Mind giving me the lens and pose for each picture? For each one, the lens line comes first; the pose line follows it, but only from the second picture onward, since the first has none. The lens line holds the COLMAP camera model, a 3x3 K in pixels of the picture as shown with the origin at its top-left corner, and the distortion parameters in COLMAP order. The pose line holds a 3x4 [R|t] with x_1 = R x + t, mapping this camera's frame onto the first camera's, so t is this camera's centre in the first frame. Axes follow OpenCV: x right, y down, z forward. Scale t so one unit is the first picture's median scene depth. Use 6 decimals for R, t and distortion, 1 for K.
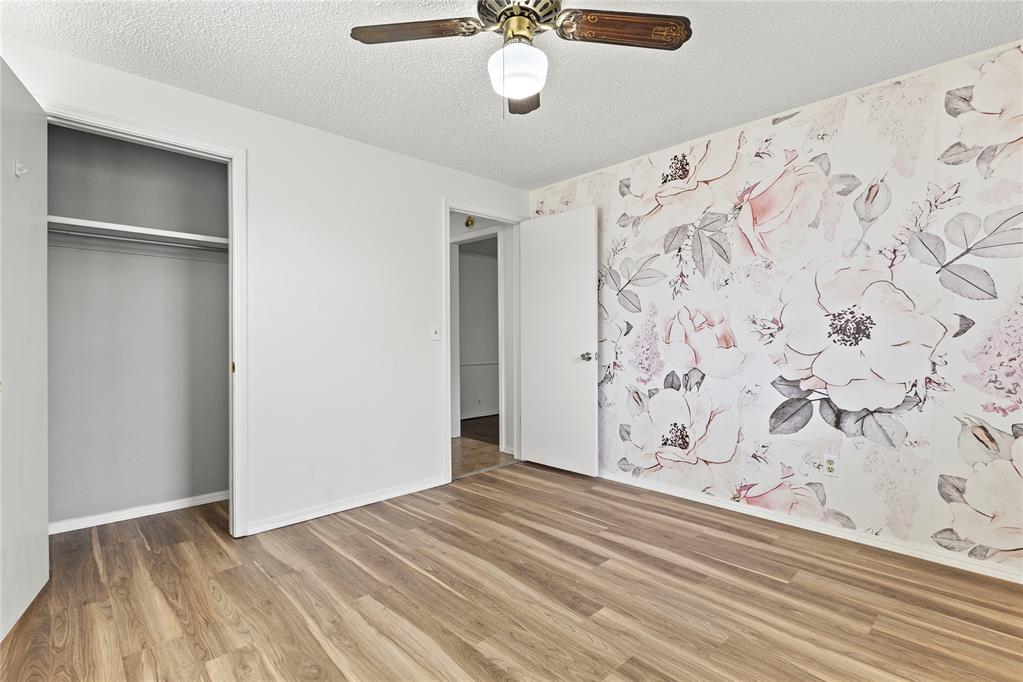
lens RADIAL K [[483.9, 0, 515.5], [0, 483.9, 333.7], [0, 0, 1]] dist [0.004514, 0.000058]
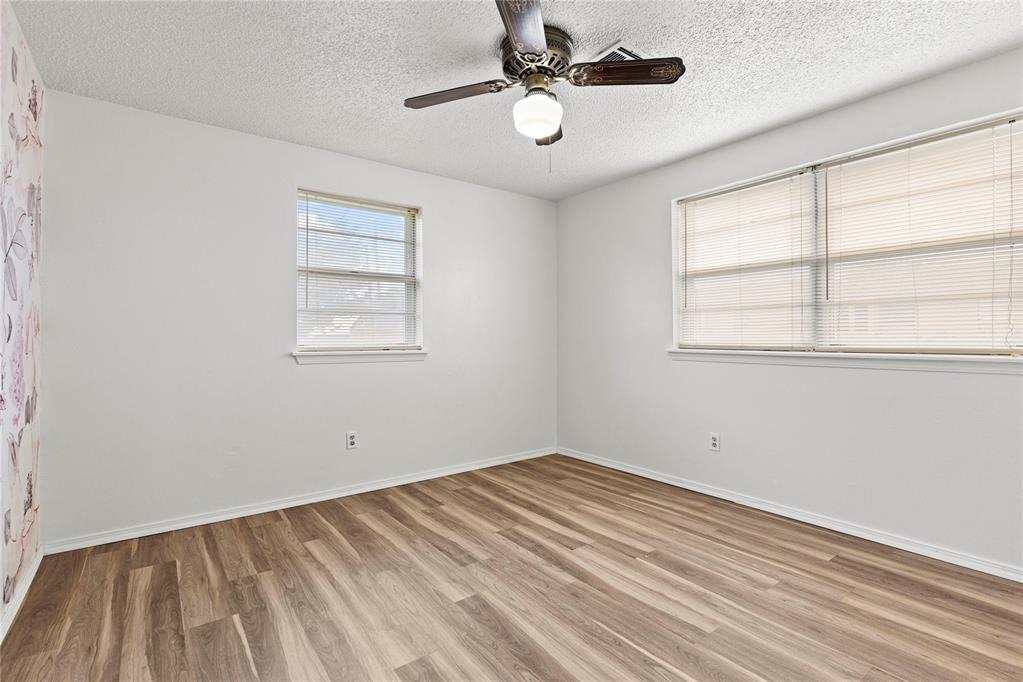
lens RADIAL K [[483.9, 0, 515.5], [0, 483.9, 333.7], [0, 0, 1]] dist [0.004514, 0.000058]
pose [[-0.994293, 0.009806, 0.106230, -0.057586], [0.008003, 0.999817, -0.017387, 0.015109], [-0.106381, -0.016438, -0.994190, 1.996698]]
